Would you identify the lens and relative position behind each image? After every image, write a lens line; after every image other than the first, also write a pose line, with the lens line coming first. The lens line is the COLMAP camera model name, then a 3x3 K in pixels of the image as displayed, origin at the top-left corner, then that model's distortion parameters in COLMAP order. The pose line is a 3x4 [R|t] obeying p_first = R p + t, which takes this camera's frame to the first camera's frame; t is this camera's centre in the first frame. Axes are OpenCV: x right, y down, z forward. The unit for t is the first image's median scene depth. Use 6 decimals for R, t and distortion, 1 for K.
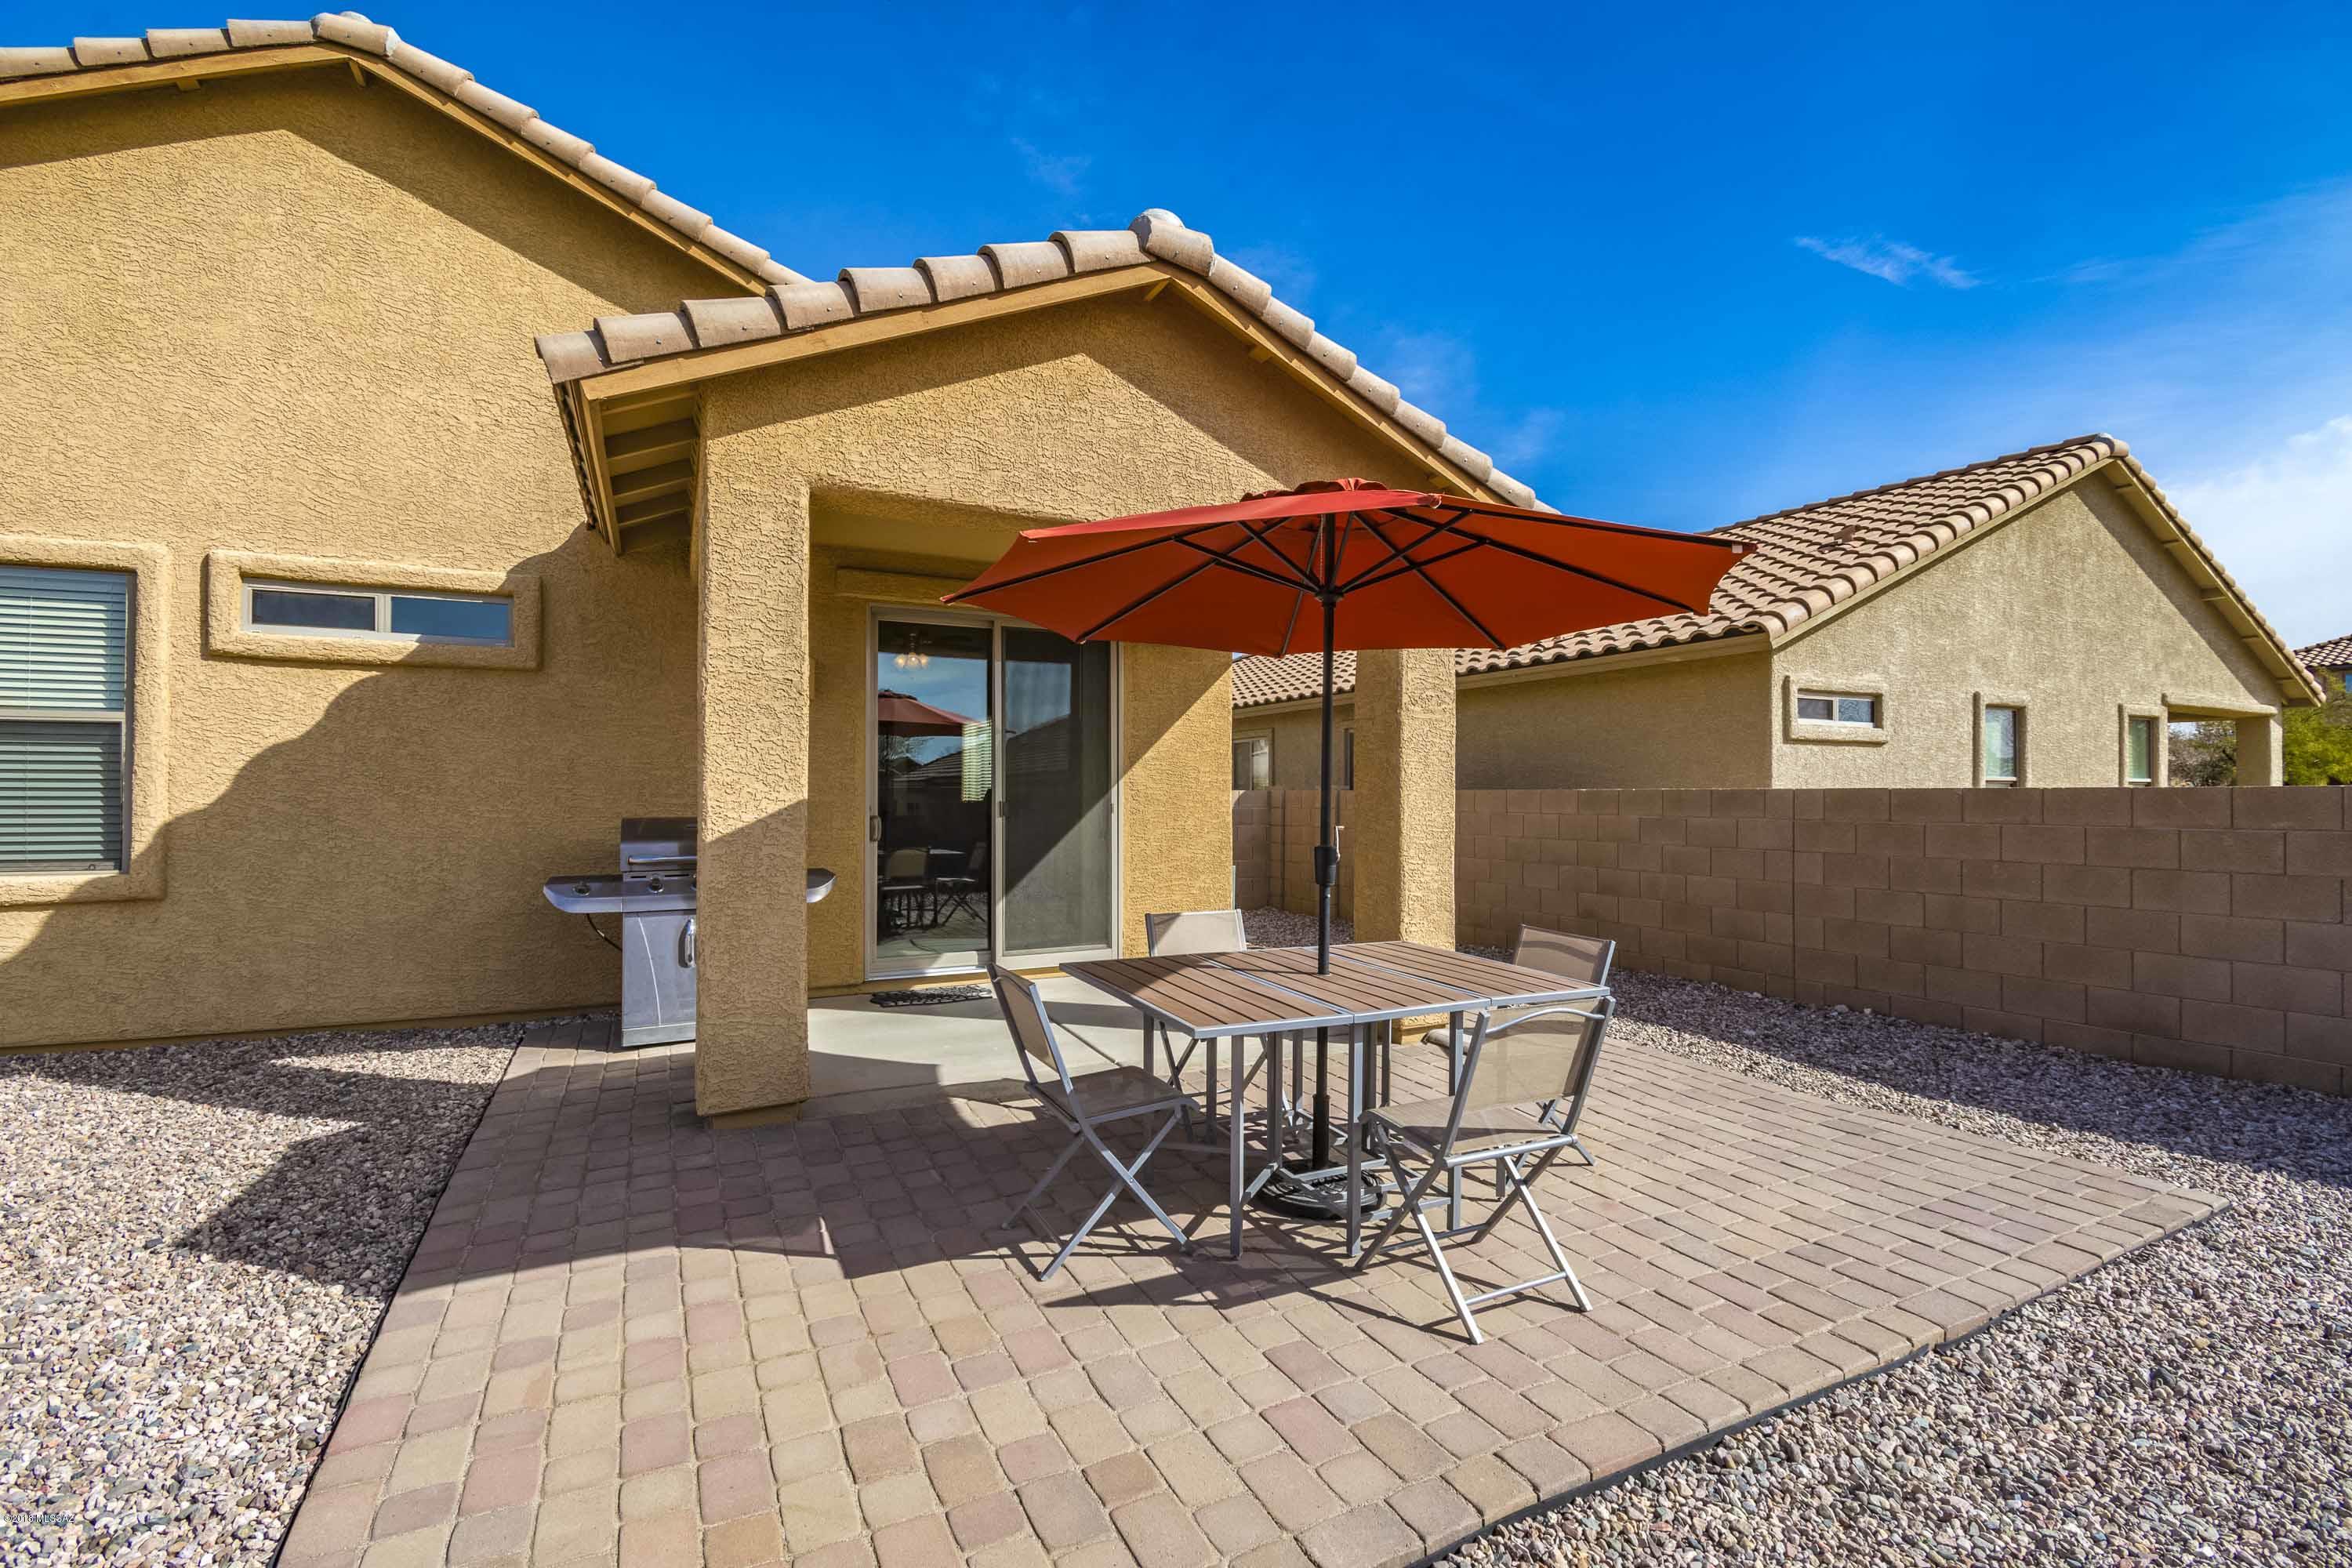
lens RADIAL K [[1040.6, 0, 1183.4], [0, 1040.6, 784.3], [0, 0, 1]] dist [0.023253, -0.031184]
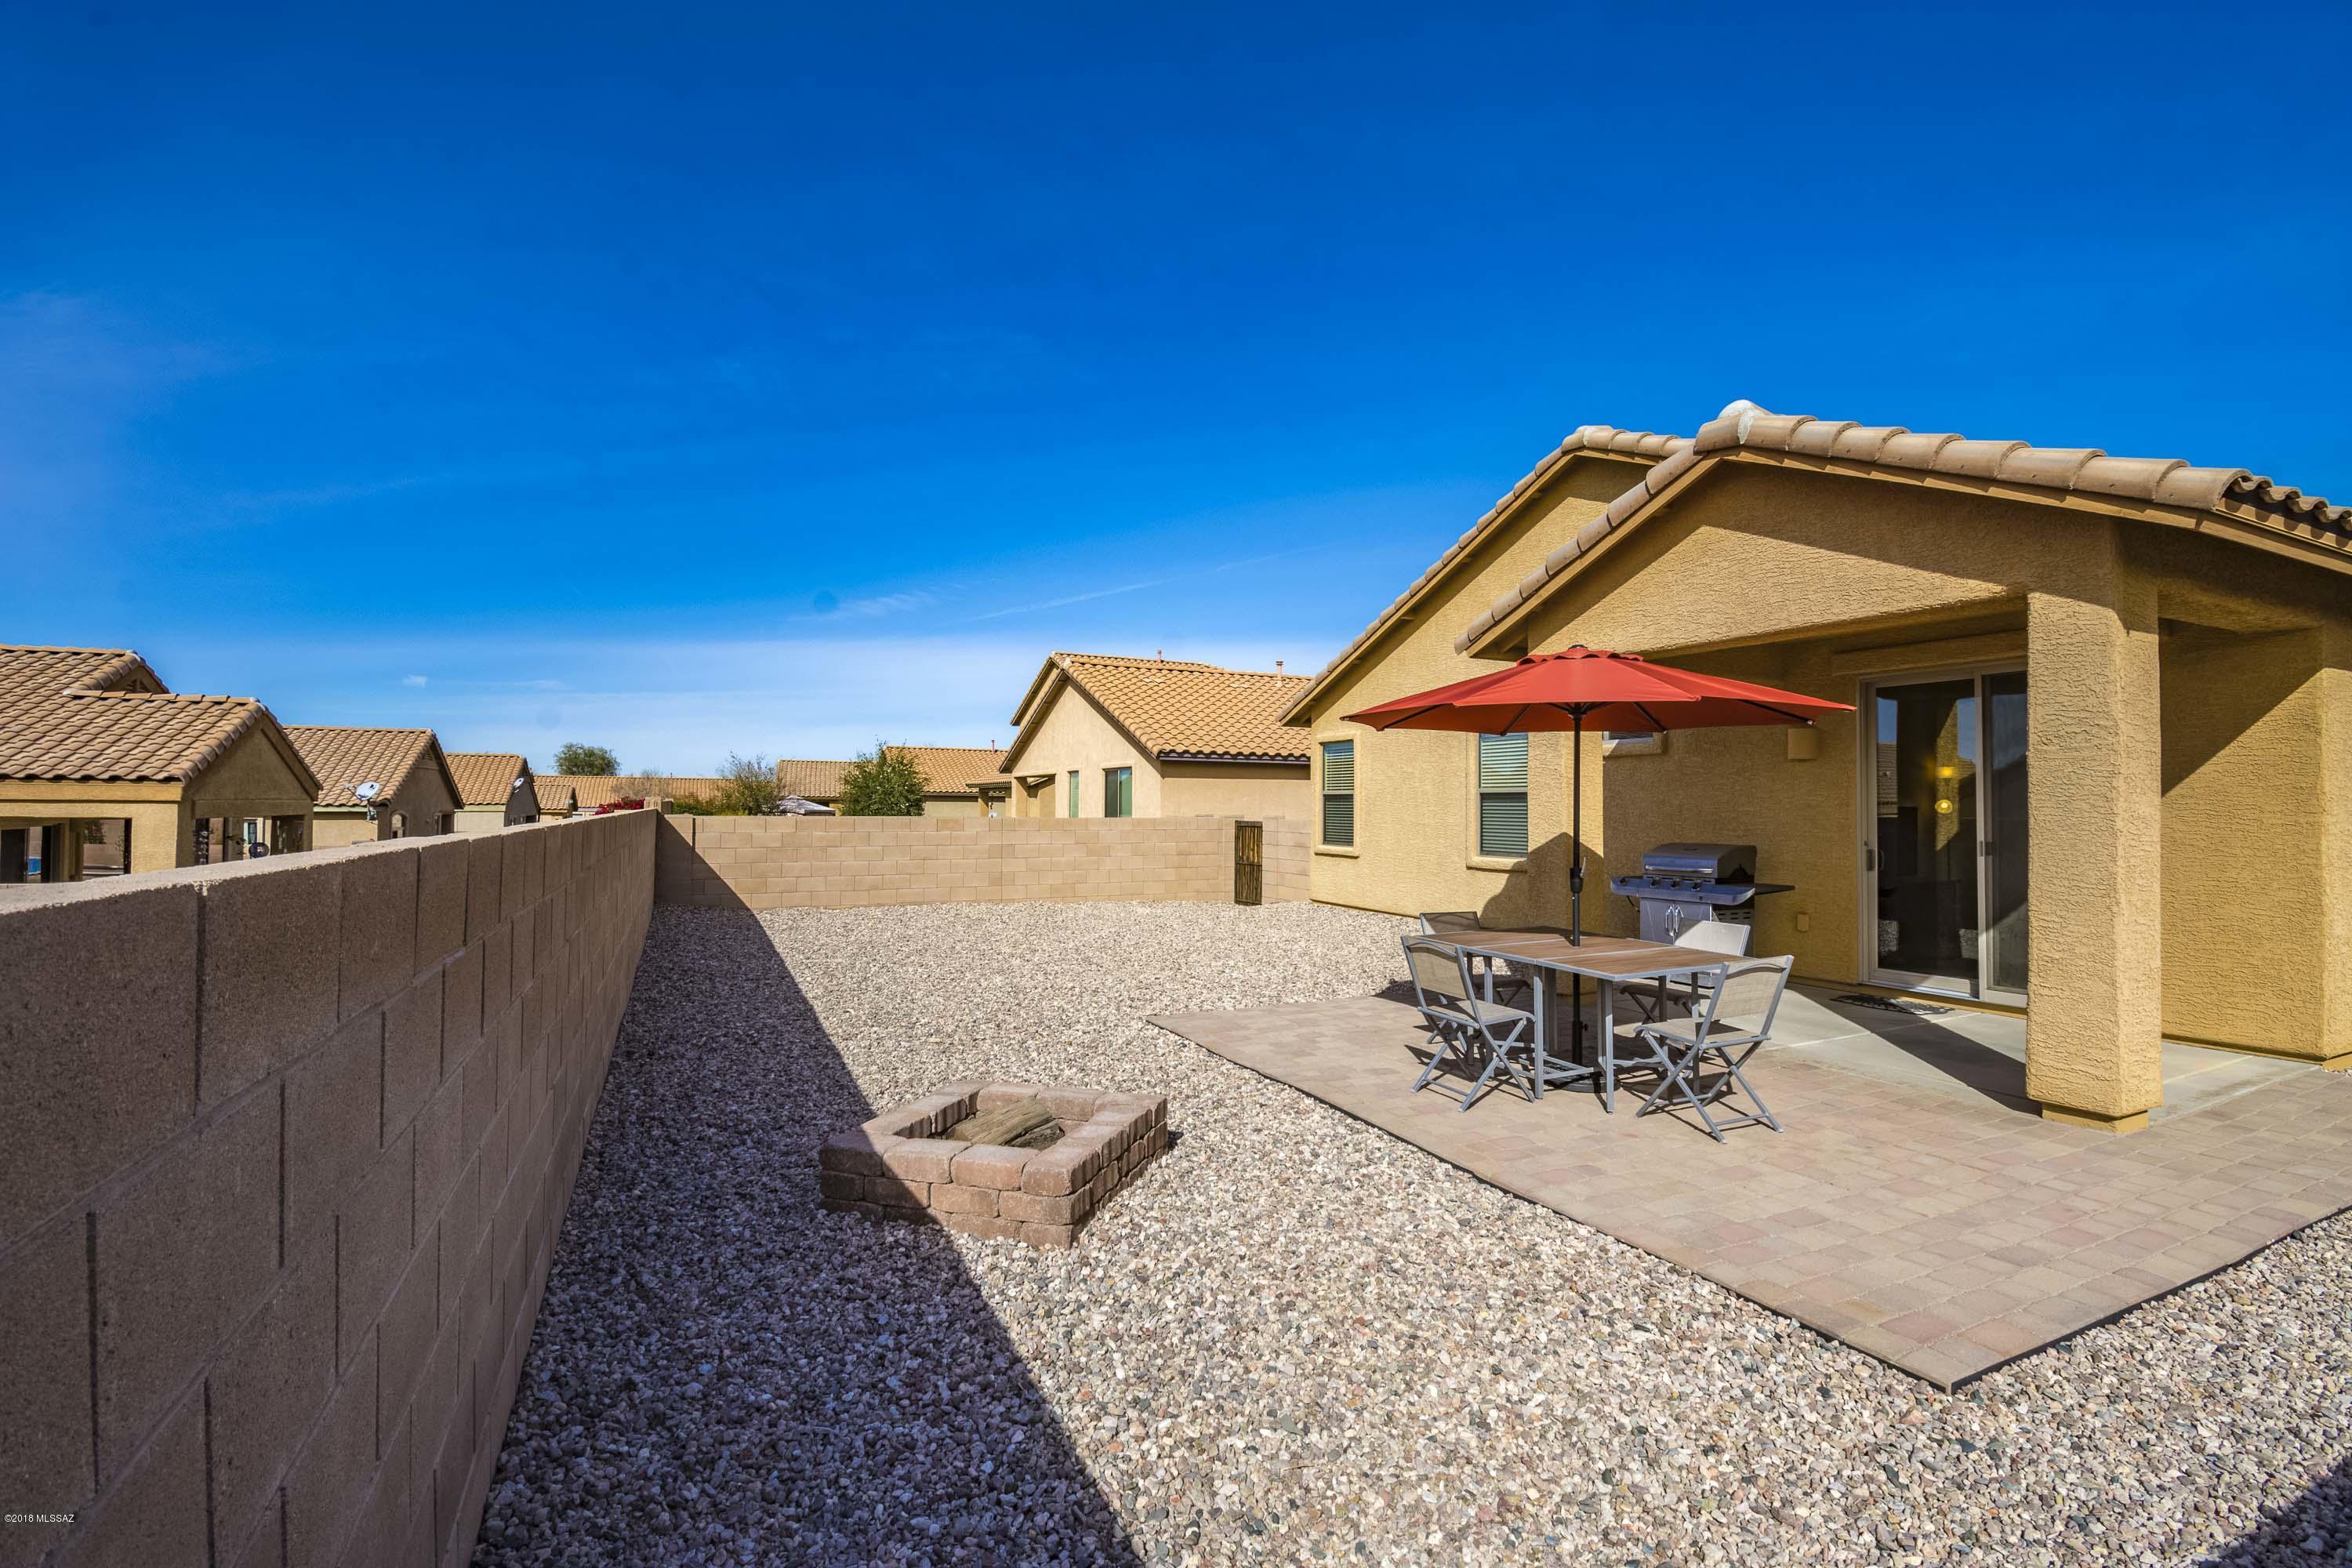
lens RADIAL K [[1040.6, 0, 1183.4], [0, 1040.6, 784.3], [0, 0, 1]] dist [0.023253, -0.031184]
pose [[-0.022099, -0.025665, -0.999426, 1.145464], [-0.000158, 0.999671, -0.025668, -0.018076], [0.999756, -0.000410, -0.022096, 0.271698]]
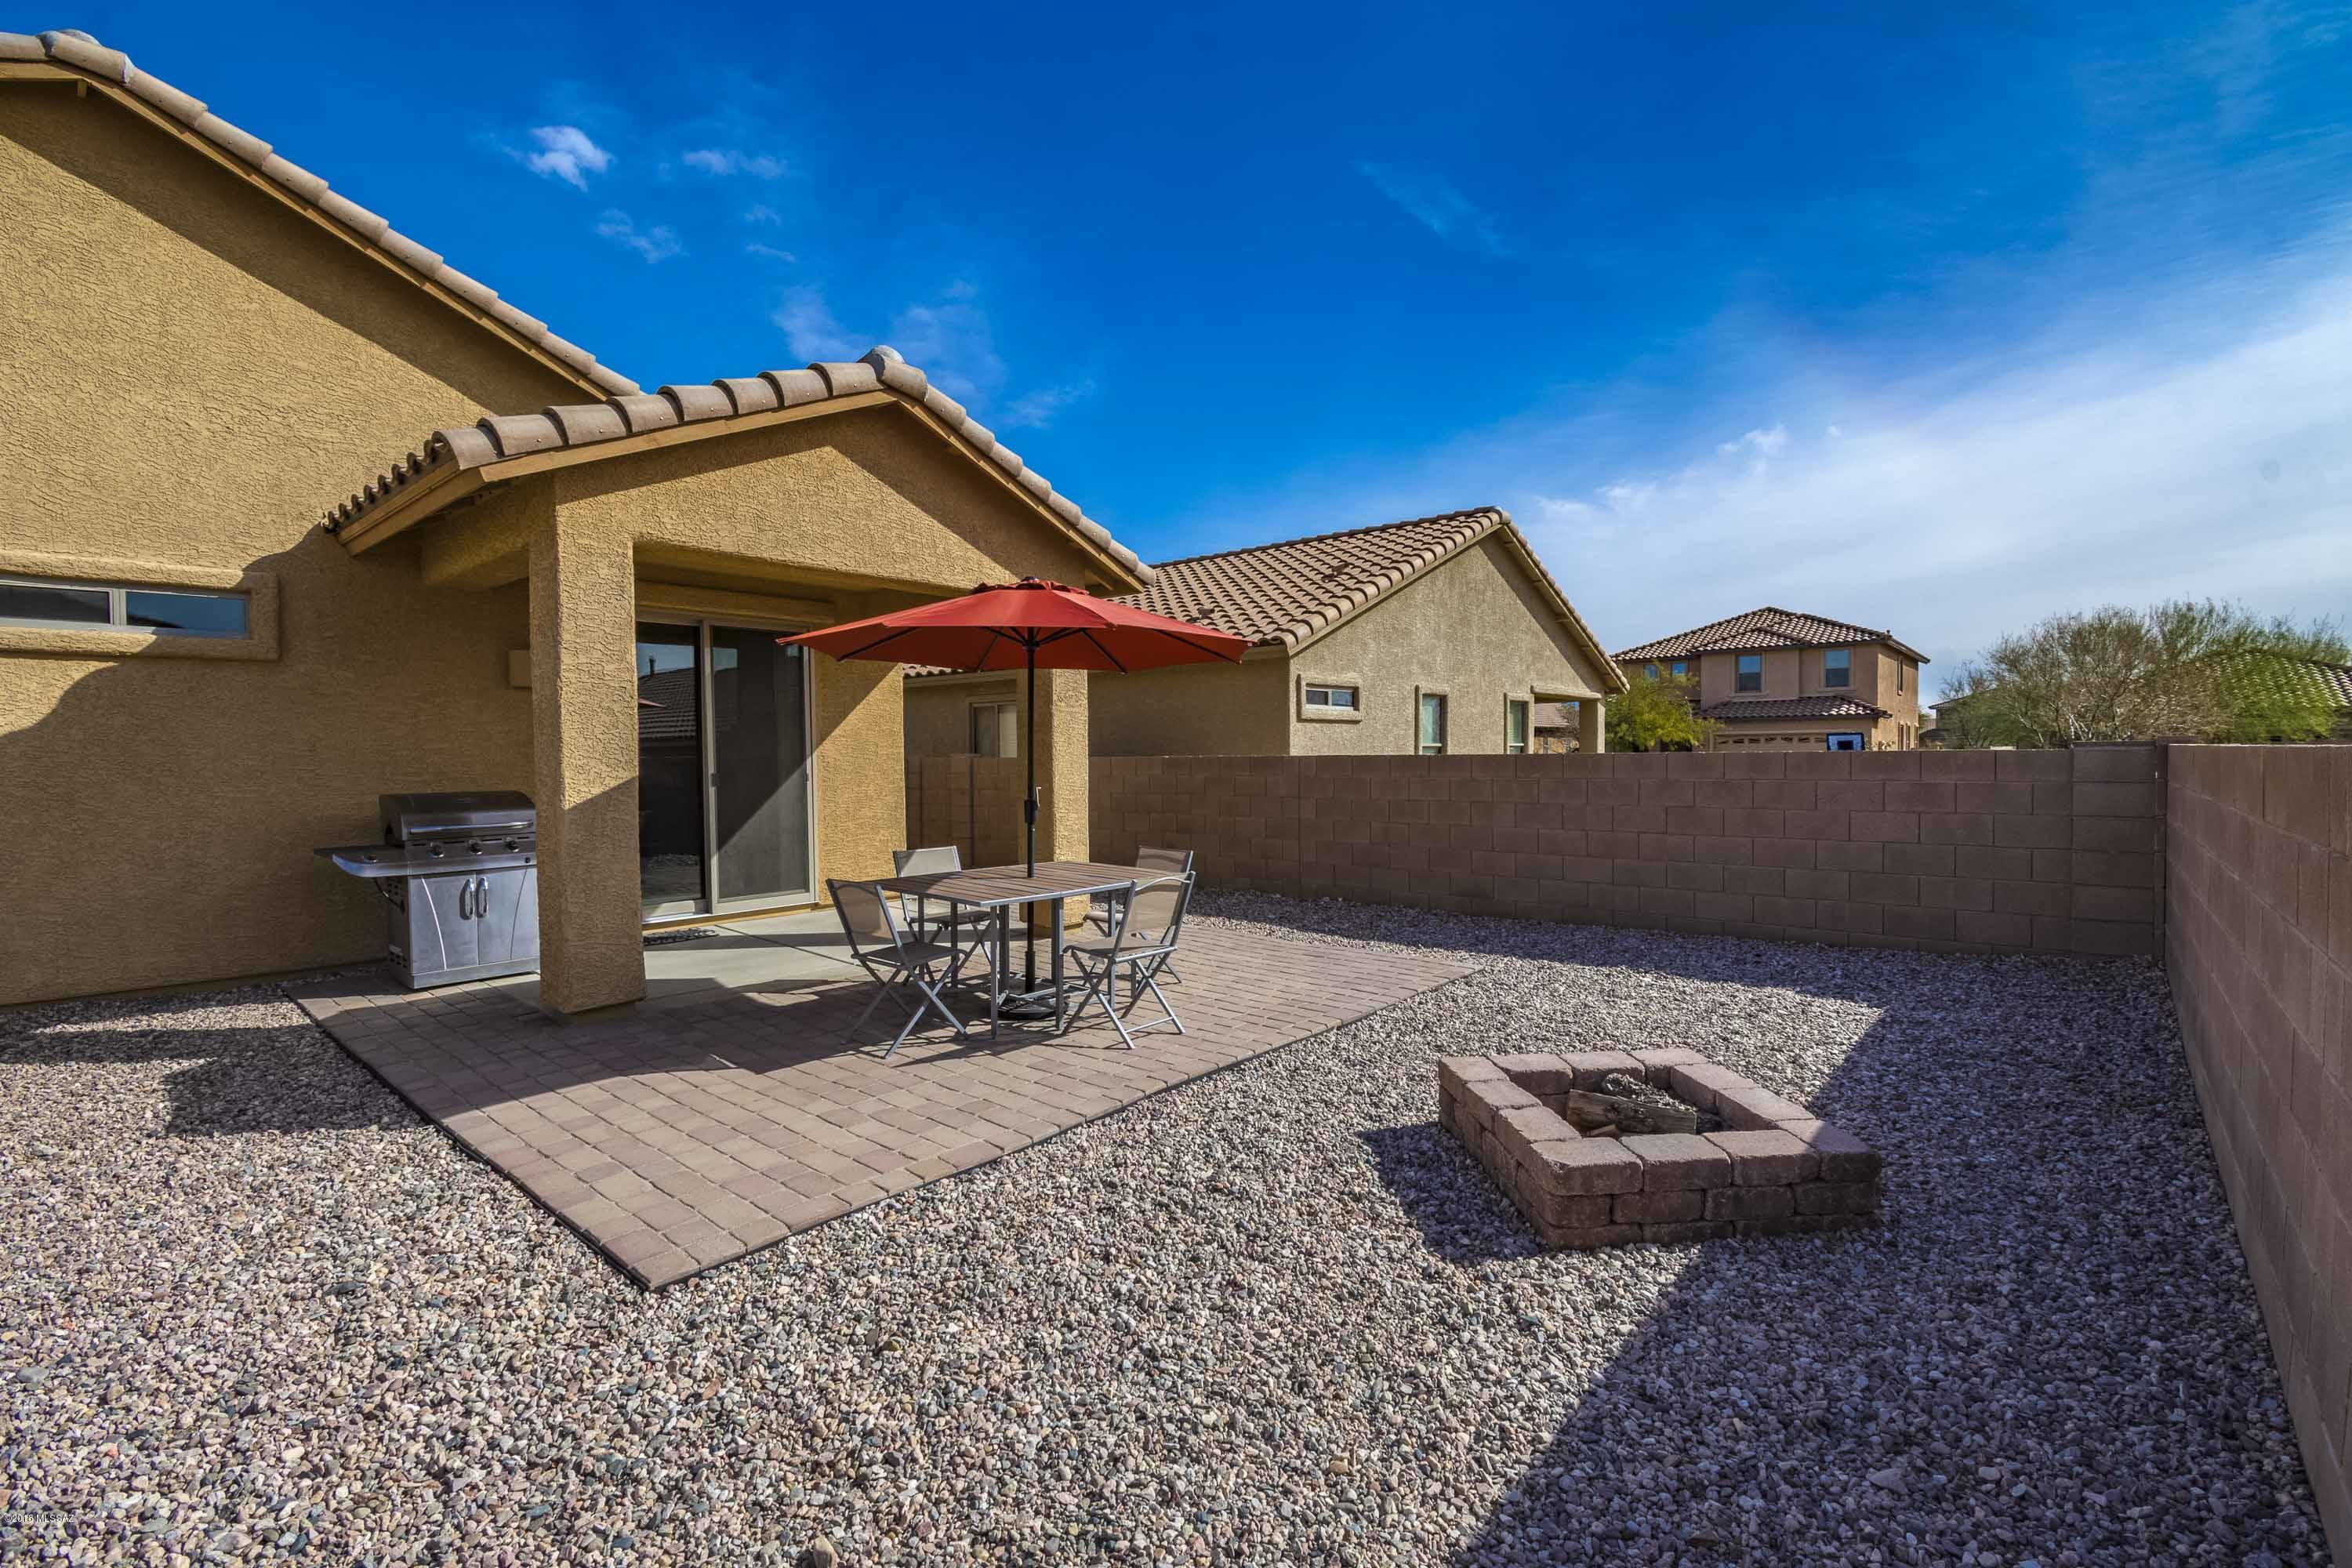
lens RADIAL K [[1040.6, 0, 1183.4], [0, 1040.6, 784.3], [0, 0, 1]] dist [0.023253, -0.031184]
pose [[0.923544, -0.021259, 0.382902, -0.172857], [0.006885, 0.999221, 0.038871, -0.017380], [-0.383430, -0.033263, 0.922971, -0.387320]]
